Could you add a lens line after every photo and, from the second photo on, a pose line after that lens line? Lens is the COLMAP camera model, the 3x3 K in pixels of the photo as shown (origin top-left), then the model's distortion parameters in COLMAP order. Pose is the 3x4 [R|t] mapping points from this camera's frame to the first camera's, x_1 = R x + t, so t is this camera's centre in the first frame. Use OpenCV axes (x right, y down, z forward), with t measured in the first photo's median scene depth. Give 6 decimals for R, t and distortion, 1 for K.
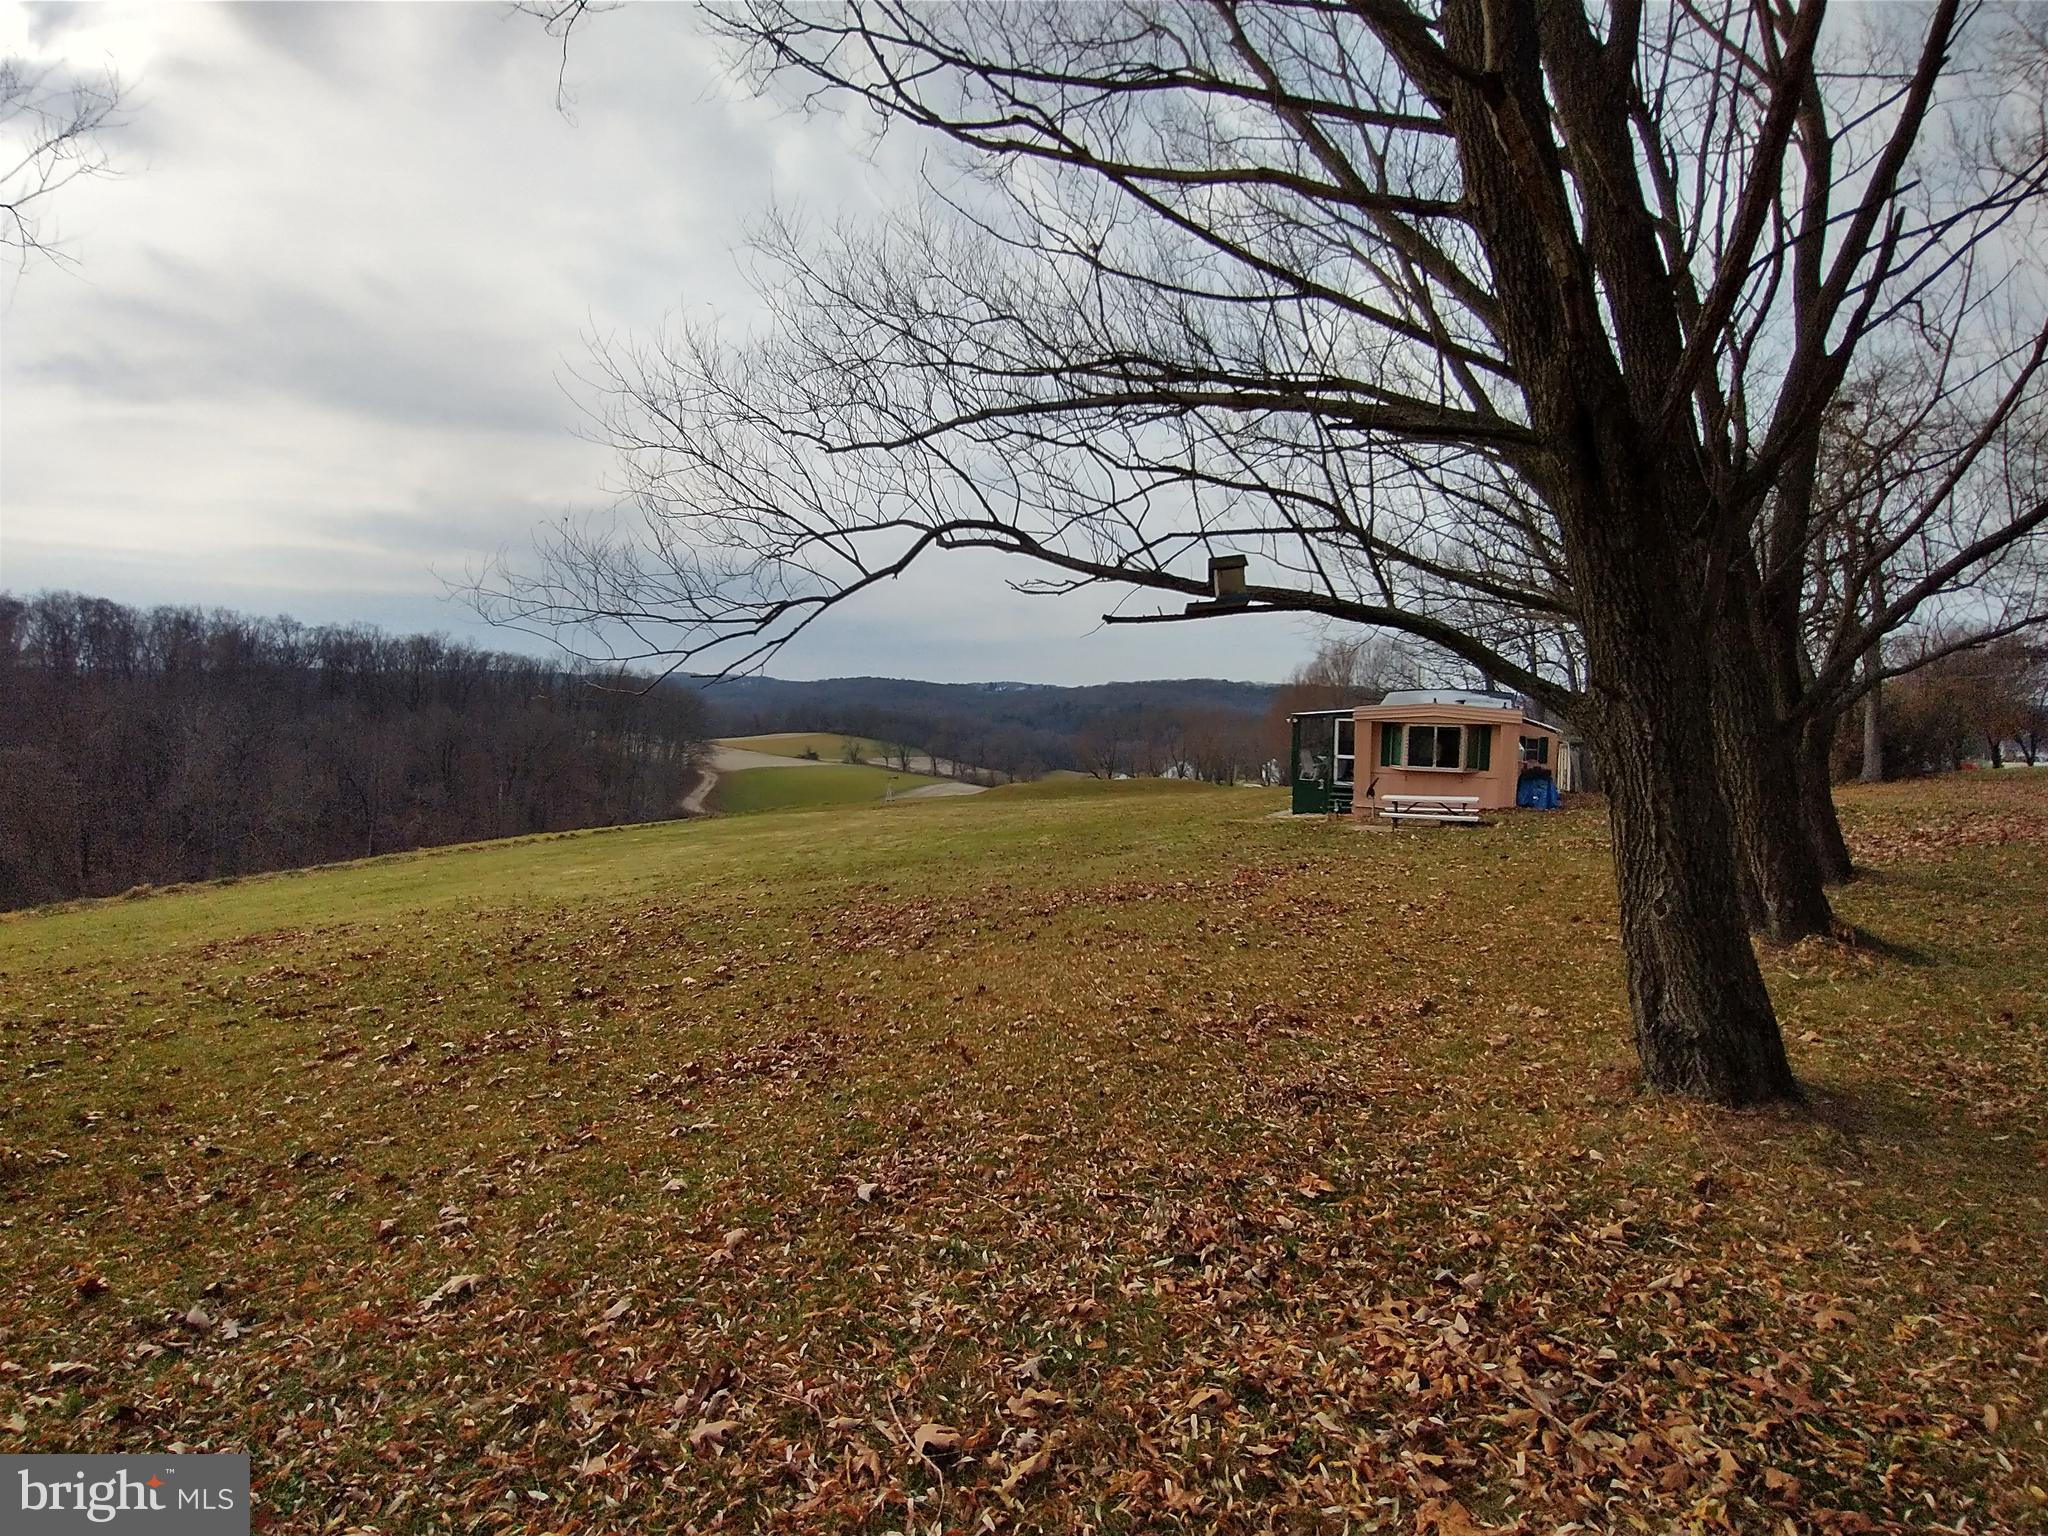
lens RADIAL K [[1013.6, 0, 1024.0], [0, 1013.6, 768.0], [0, 0, 1]] dist [0.000226, 0.000066]
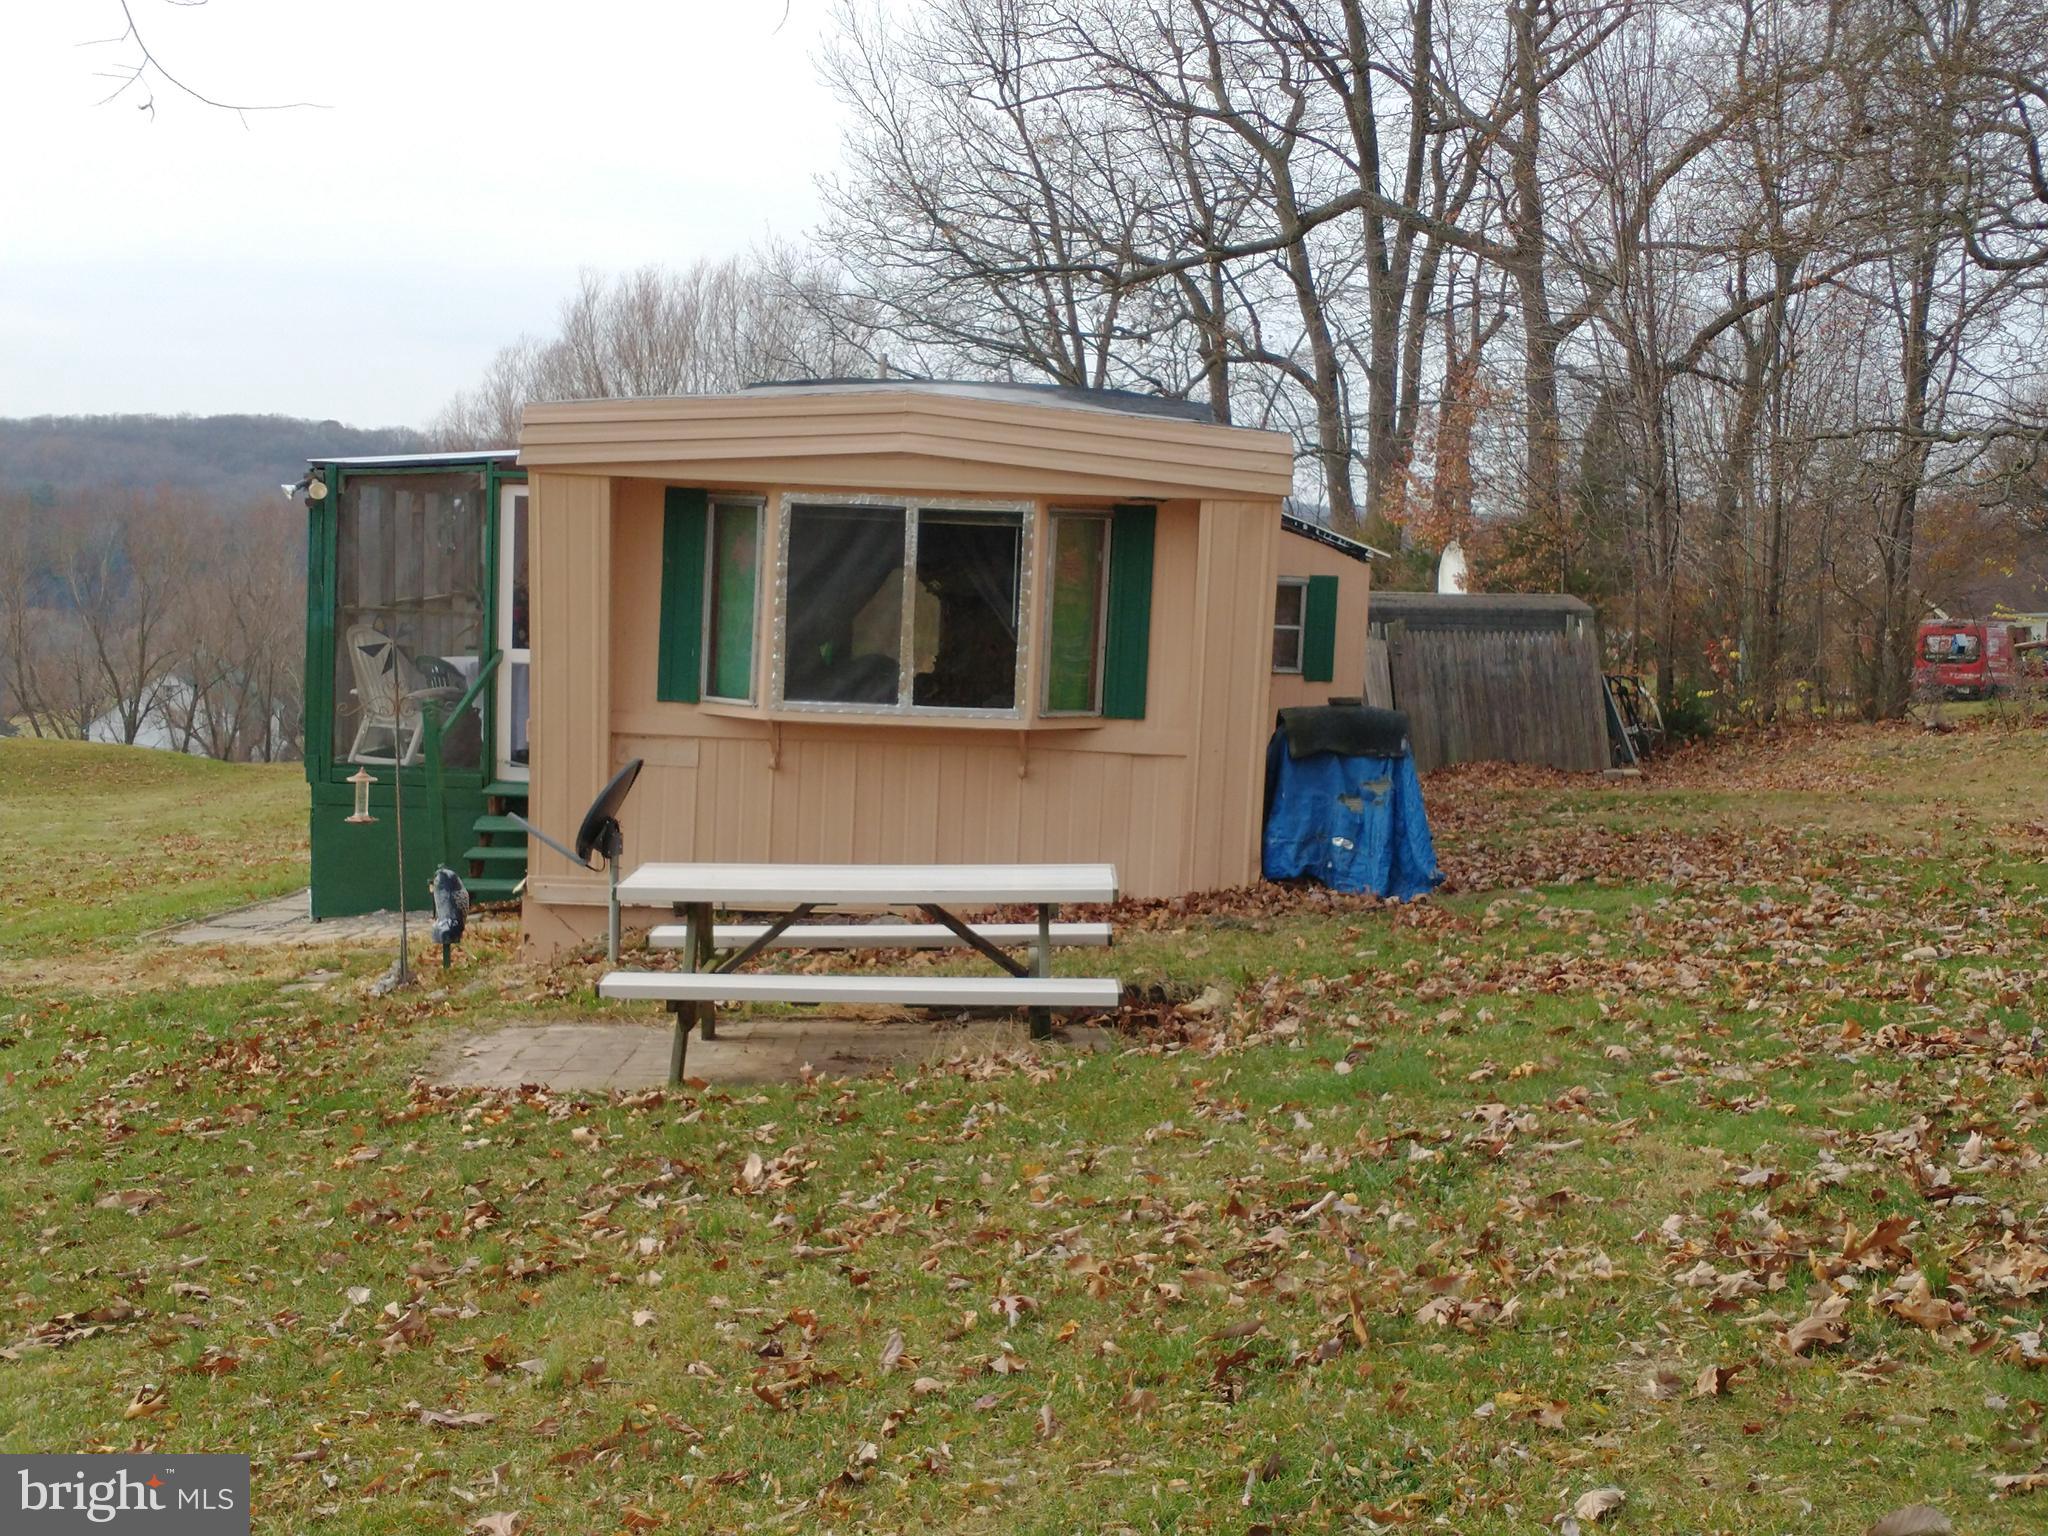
lens RADIAL K [[3091.8, 0, 1024.0], [0, 3091.8, 768.0], [0, 0, 1]] dist [0.291730, -1.179284]
pose [[0.915926, -0.015068, 0.401064, 0.172648], [0.005918, 0.999693, 0.024042, -0.002851], [-0.401304, -0.019647, 0.915734, 0.410033]]
